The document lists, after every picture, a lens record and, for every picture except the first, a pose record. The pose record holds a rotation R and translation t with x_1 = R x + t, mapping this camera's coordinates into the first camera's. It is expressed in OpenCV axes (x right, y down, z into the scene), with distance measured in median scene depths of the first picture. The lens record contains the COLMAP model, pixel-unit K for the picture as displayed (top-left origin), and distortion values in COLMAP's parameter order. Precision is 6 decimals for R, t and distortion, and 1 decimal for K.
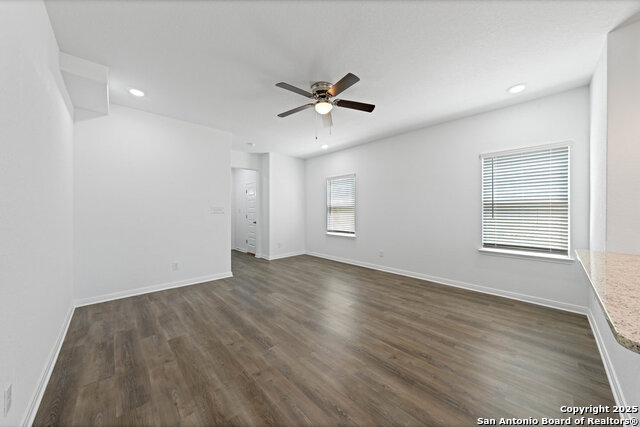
lens RADIAL K [[217.7, 0, 315.5], [0, 217.7, 210.5], [0, 0, 1]] dist [-0.000826, -0.000061]
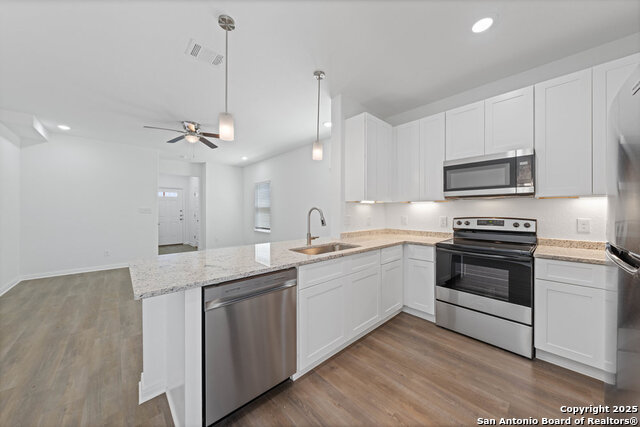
lens RADIAL K [[217.7, 0, 315.5], [0, 217.7, 210.5], [0, 0, 1]] dist [-0.000826, -0.000061]
pose [[0.999906, -0.001890, -0.013585, 0.451832], [0.001949, 0.999989, 0.004322, -0.006147], [0.013577, -0.004348, 0.999898, -0.210119]]
